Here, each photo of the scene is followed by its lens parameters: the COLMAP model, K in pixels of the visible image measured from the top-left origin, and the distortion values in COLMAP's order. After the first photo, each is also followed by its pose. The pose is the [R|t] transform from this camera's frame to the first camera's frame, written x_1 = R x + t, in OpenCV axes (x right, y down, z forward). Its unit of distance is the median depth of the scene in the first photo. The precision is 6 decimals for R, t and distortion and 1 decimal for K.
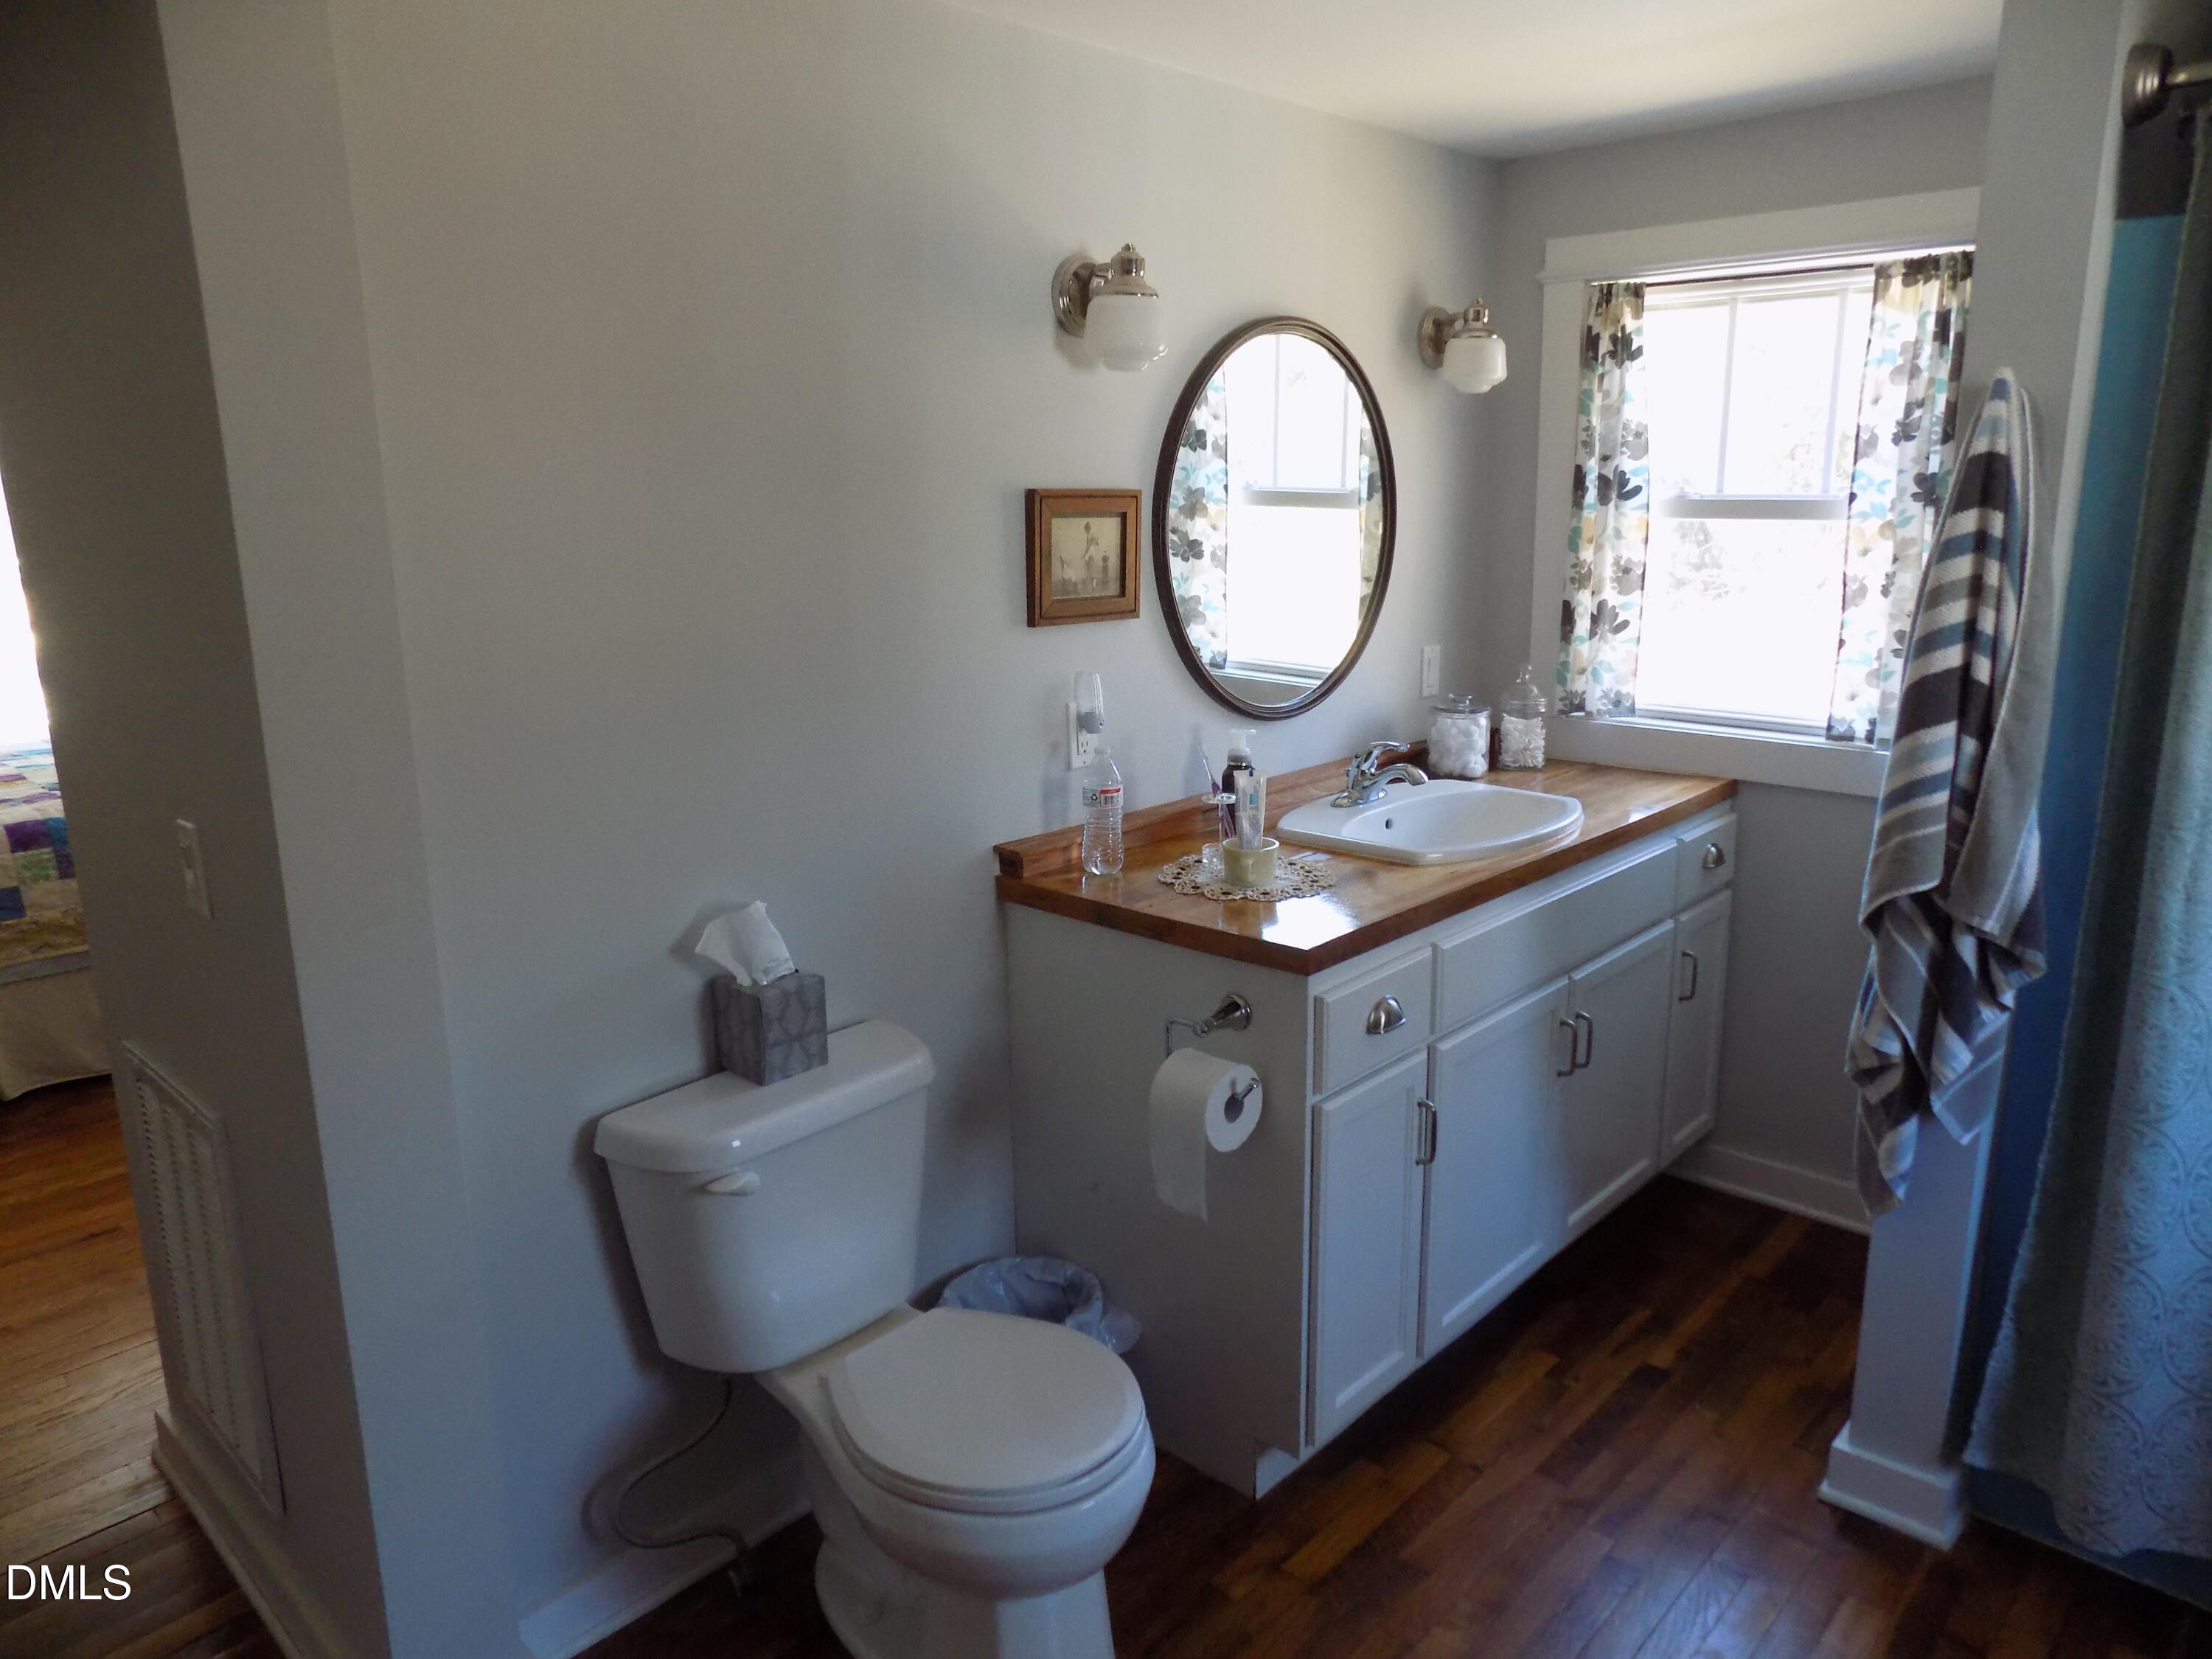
lens RADIAL K [[1488.4, 0, 1112.4], [0, 1488.4, 827.9], [0, 0, 1]] dist [-0.069998, 0.073022]
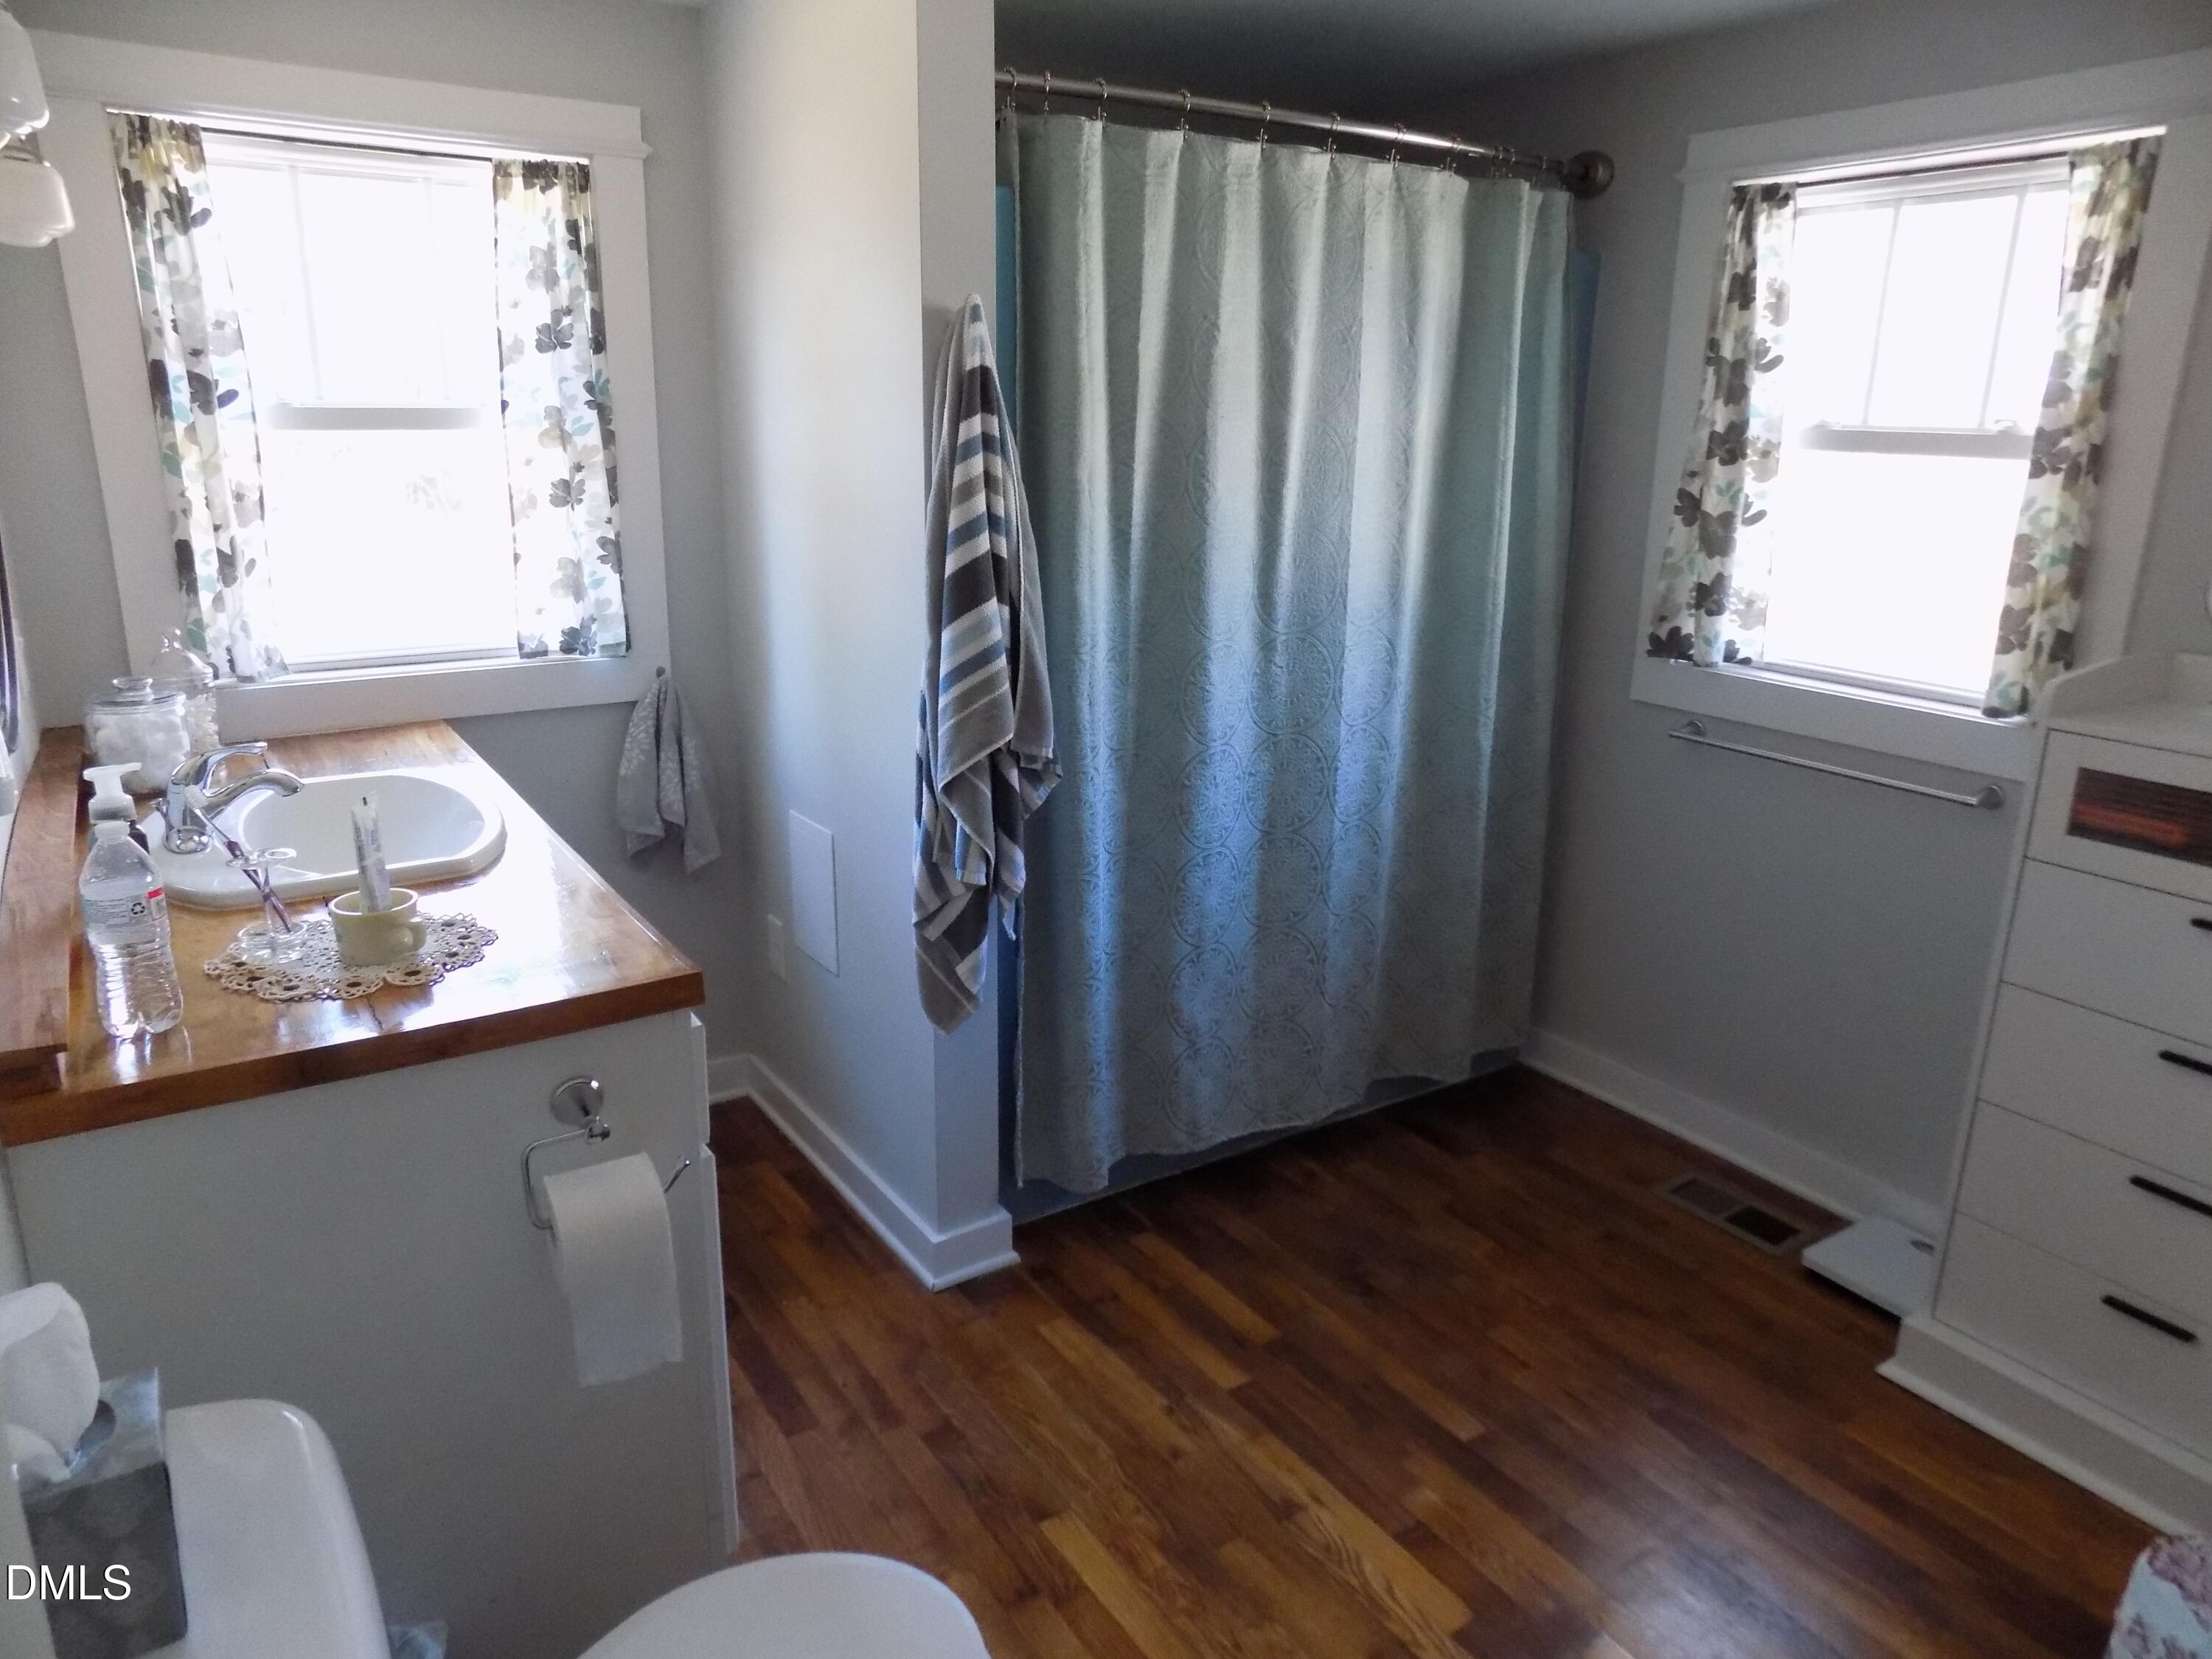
lens RADIAL K [[1488.4, 0, 1128.3], [0, 1488.4, 828.2], [0, 0, 1]] dist [-0.069998, 0.073022]
pose [[0.242364, -0.253325, 0.936529, -0.385016], [0.201699, 0.957374, 0.206766, -0.079230], [-0.948988, 0.138784, 0.283128, 0.391512]]
